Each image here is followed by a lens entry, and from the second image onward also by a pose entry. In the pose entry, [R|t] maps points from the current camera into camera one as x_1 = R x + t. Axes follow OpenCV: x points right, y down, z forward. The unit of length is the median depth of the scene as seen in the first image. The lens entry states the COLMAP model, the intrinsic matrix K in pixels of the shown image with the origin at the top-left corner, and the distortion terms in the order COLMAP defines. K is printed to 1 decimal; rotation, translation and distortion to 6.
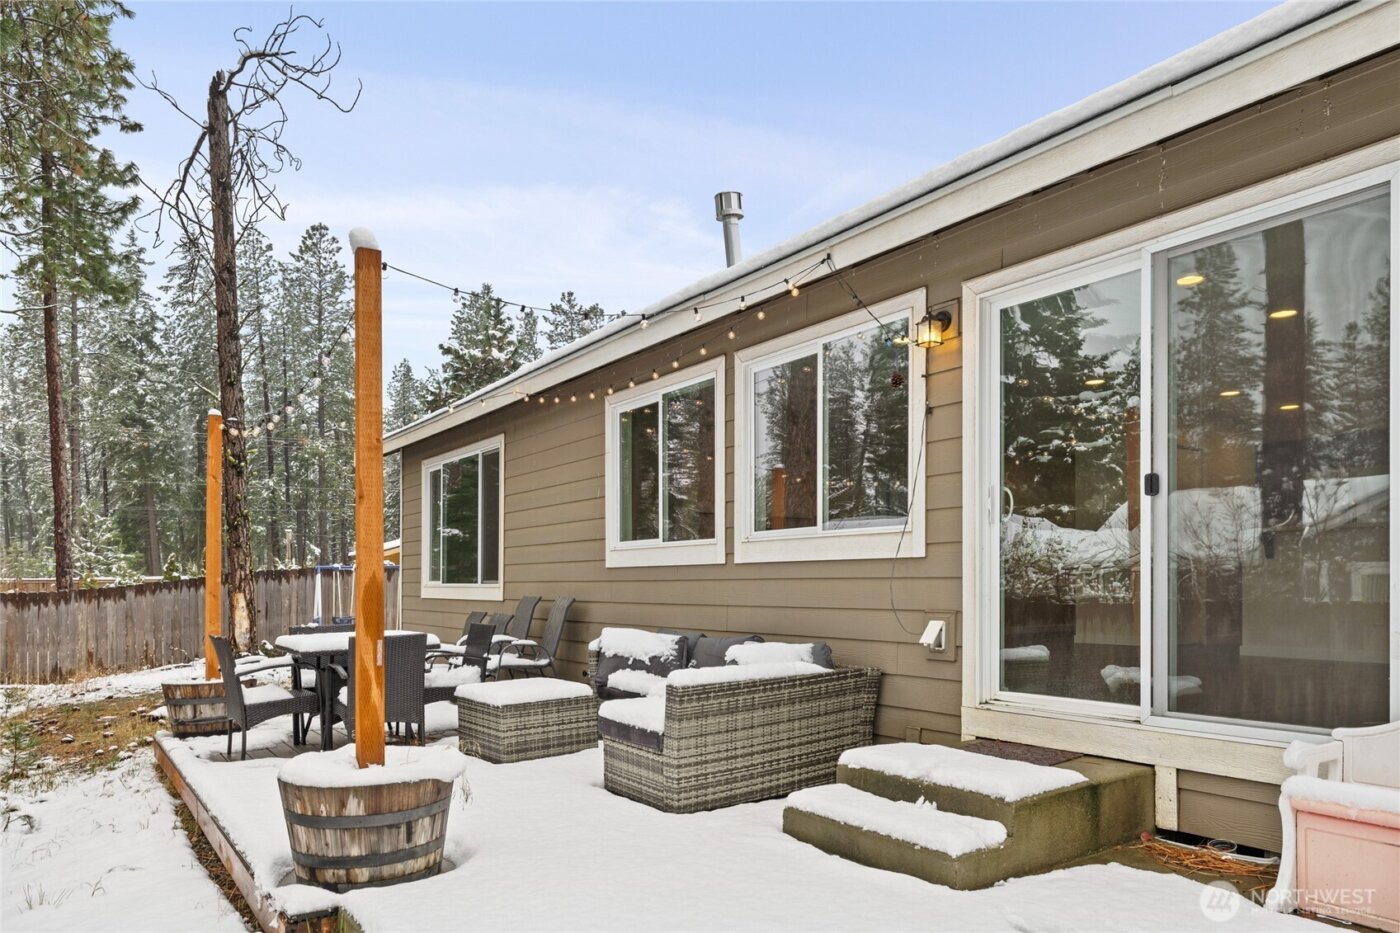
lens RADIAL K [[927.8, 0, 675.6], [0, 927.8, 573.1], [0, 0, 1]] dist [-0.001301, -0.001743]
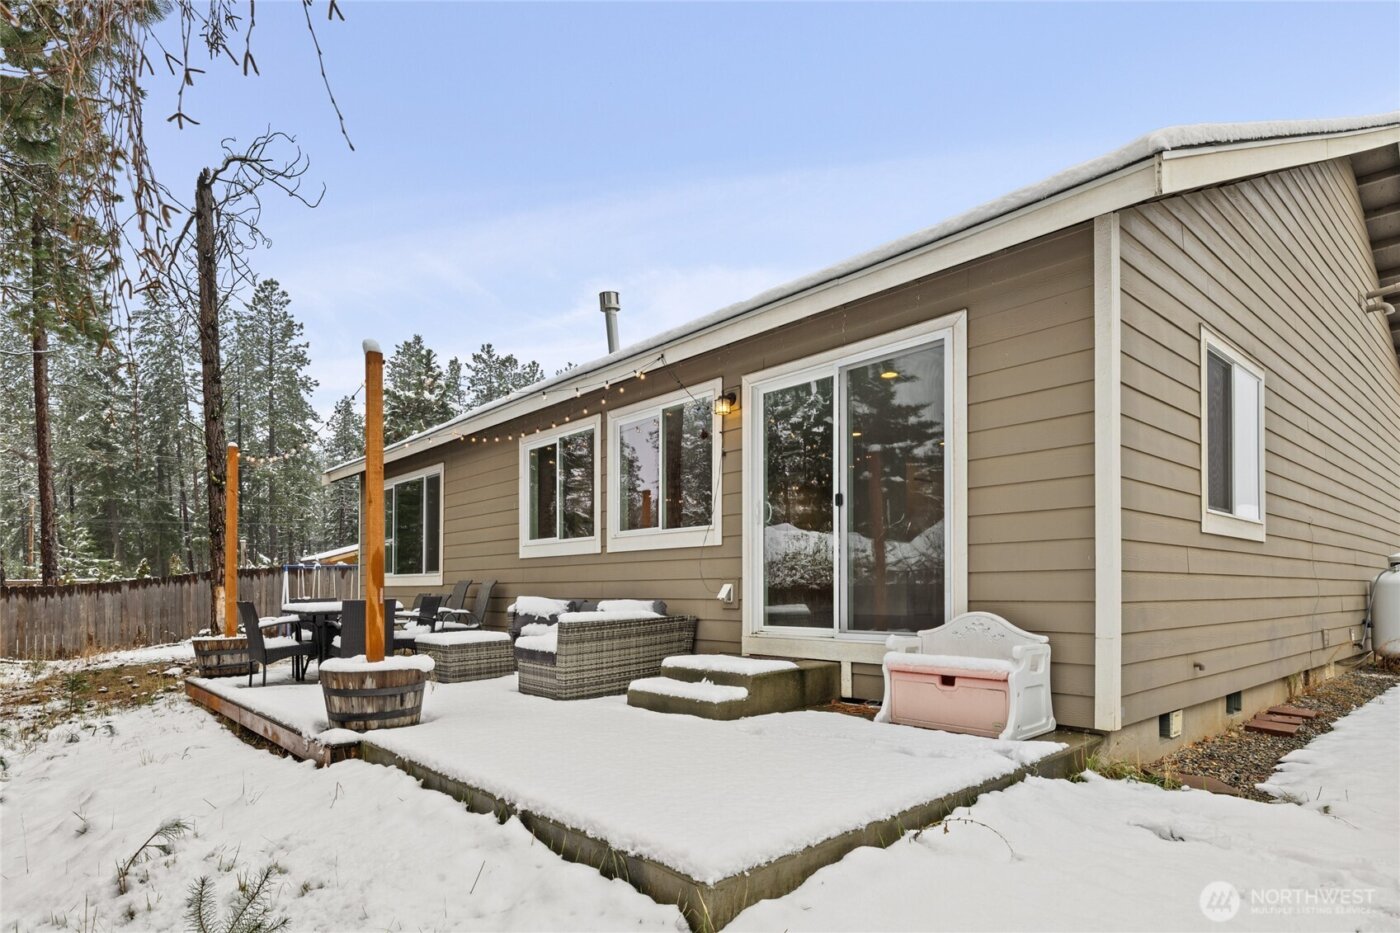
lens RADIAL K [[776.4, 0, 665.0], [0, 776.4, 572.8], [0, 0, 1]] dist [-0.003065, 0.000275]
pose [[0.993815, 0.000489, 0.111051, 0.014103], [0.000575, 0.999954, -0.009554, 0.027545], [-0.111050, 0.009559, 0.993769, -0.204415]]
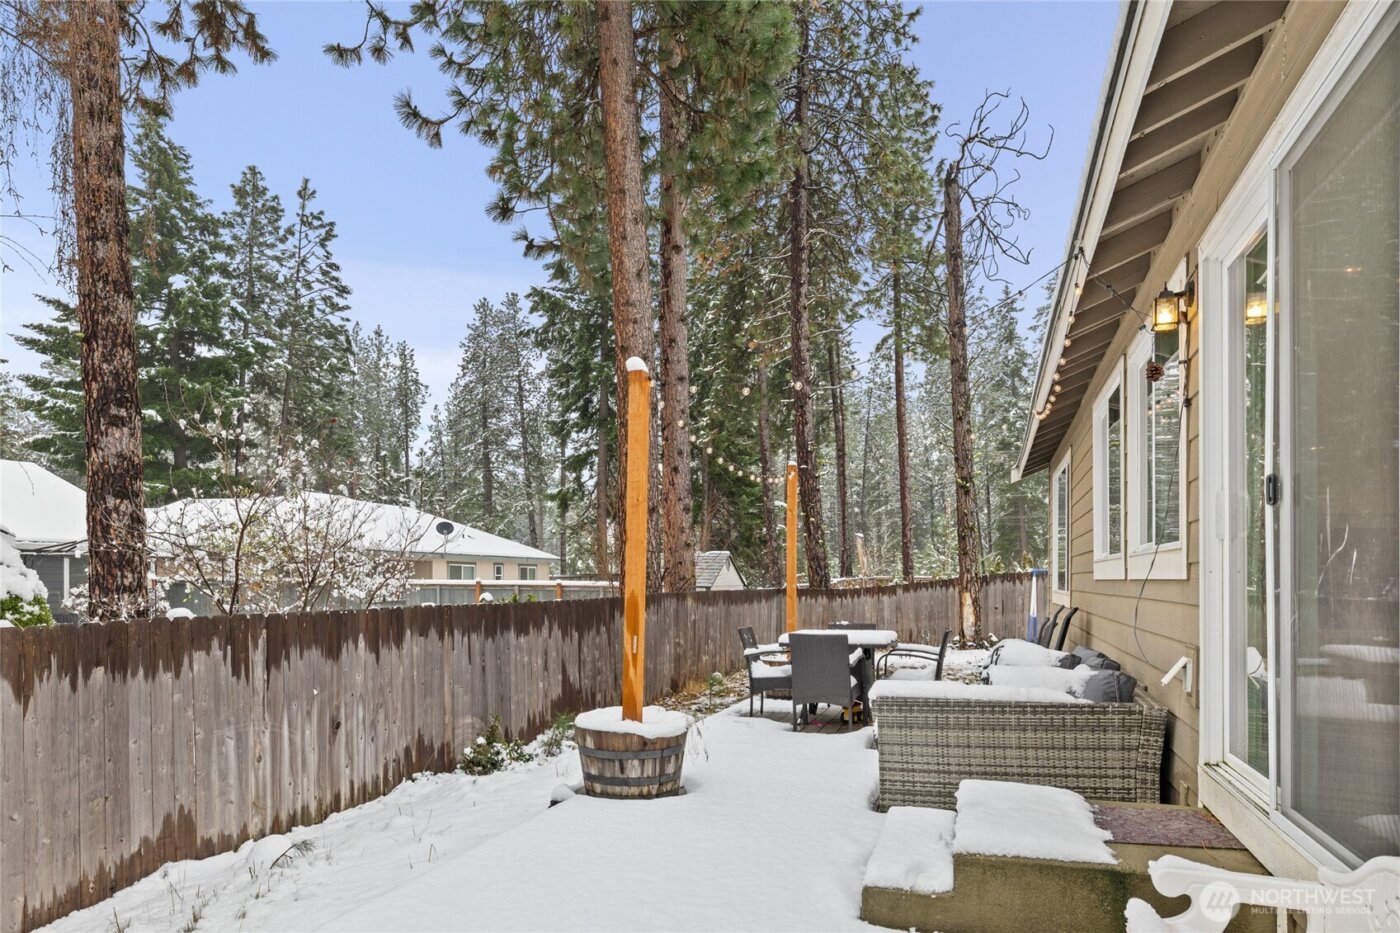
lens RADIAL K [[850.1, 0, 701.2], [0, 850.1, 569.2], [0, 0, 1]] dist [-0.003510, -0.001586]
pose [[0.610920, 0.002103, -0.791690, 0.382907], [-0.003135, 0.999995, 0.000237, -0.016011], [0.791686, 0.002337, 0.610923, 0.121909]]
